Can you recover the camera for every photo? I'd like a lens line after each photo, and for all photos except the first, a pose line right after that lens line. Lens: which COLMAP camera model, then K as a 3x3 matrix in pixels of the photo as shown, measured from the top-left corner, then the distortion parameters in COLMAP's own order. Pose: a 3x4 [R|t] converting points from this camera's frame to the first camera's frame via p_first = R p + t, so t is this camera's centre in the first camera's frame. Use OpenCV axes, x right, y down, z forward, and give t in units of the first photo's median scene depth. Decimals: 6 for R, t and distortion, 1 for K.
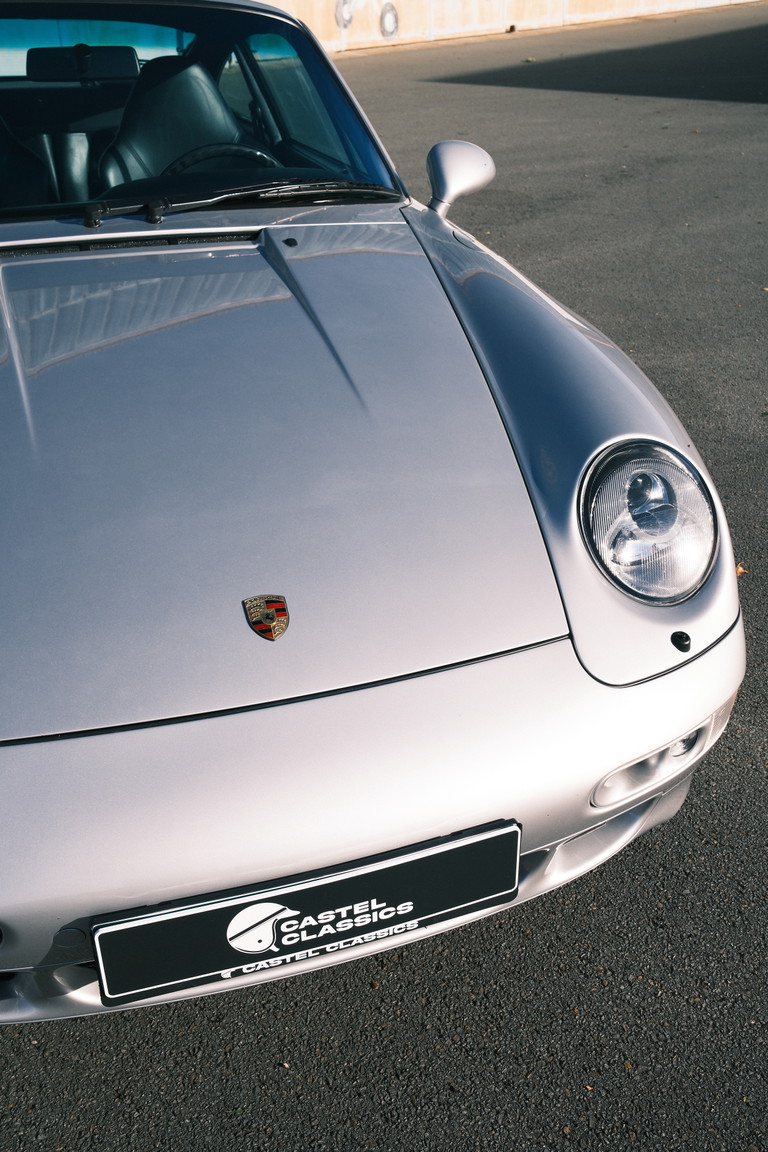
lens RADIAL K [[1175.3, 0, 379.6], [0, 1175.3, 575.9], [0, 0, 1]] dist [-0.003622, 0.000000]
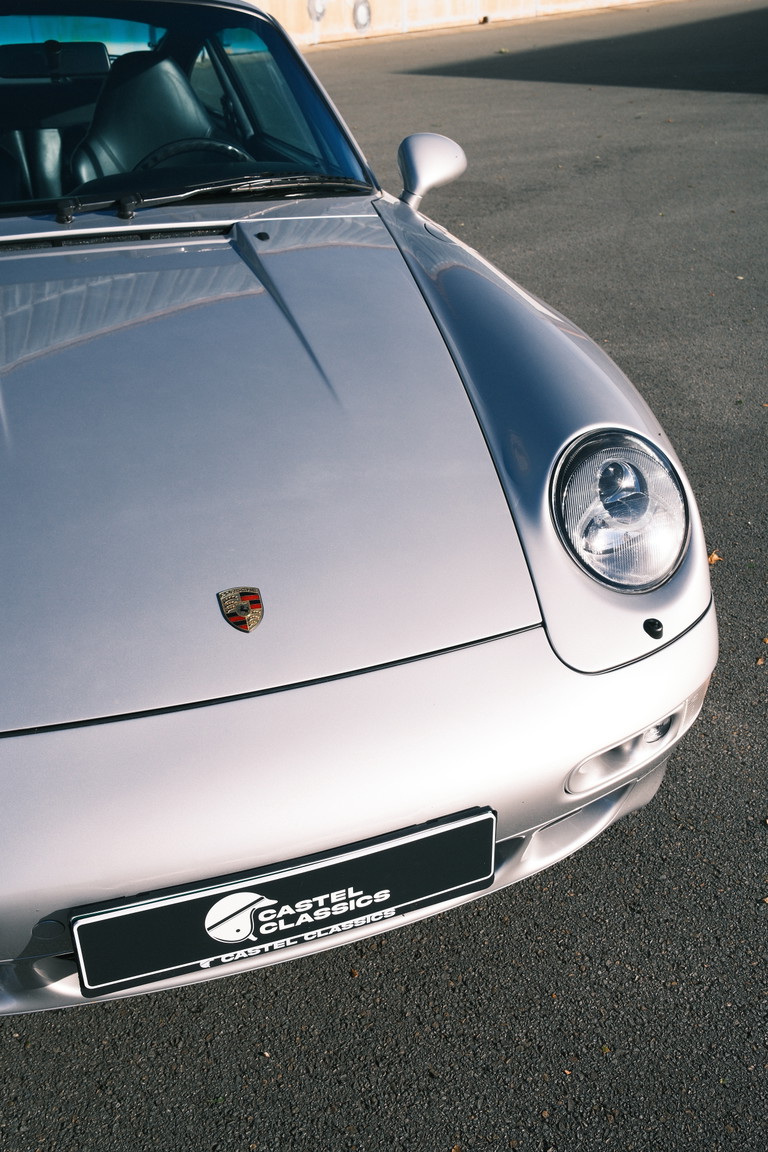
lens RADIAL K [[1175.3, 0, 367.2], [0, 1175.3, 570.8], [0, 0, 1]] dist [-0.003622, 0.000000]
pose [[0.999906, -0.012119, 0.006411, 0.005030], [0.012107, 0.999925, 0.001847, 0.001419], [-0.006433, -0.001769, 0.999978, -0.006375]]
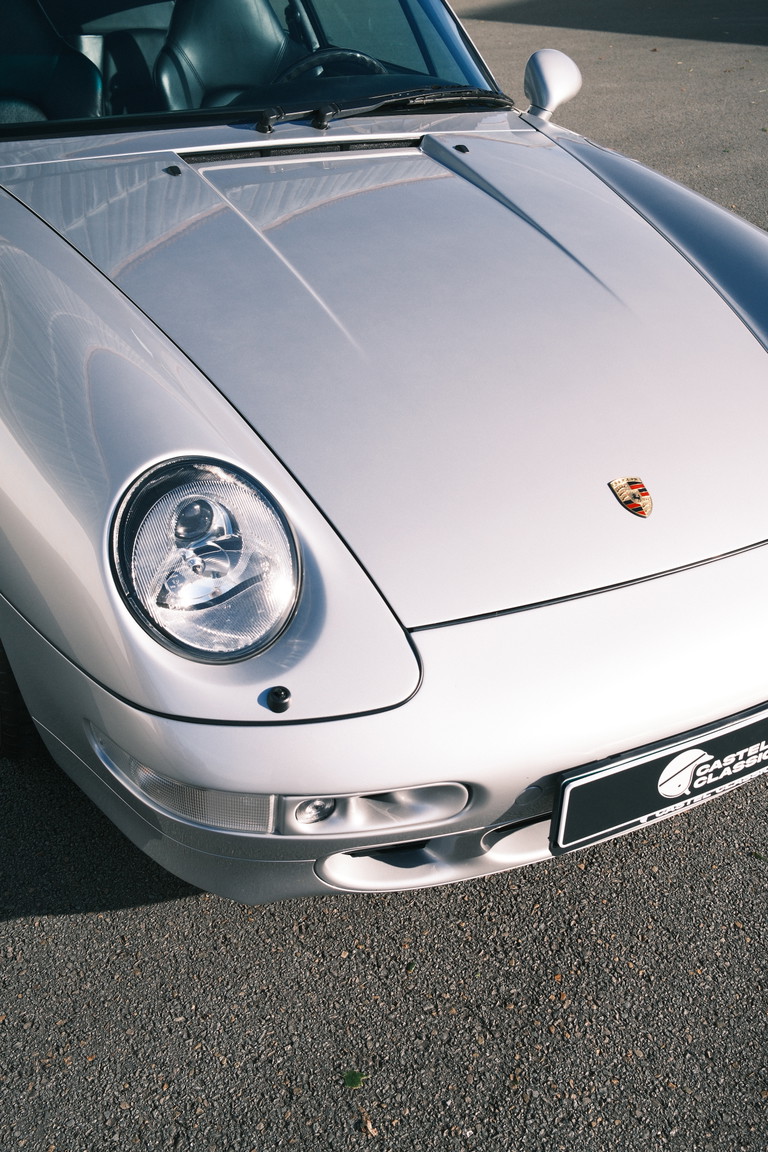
lens RADIAL K [[1175.3, 0, 389.3], [0, 1175.3, 583.2], [0, 0, 1]] dist [-0.003622, 0.000000]
pose [[0.983703, -0.061557, 0.168935, -0.442826], [0.050098, 0.996198, 0.071279, 0.022596], [-0.172681, -0.061654, 0.983046, -0.024436]]
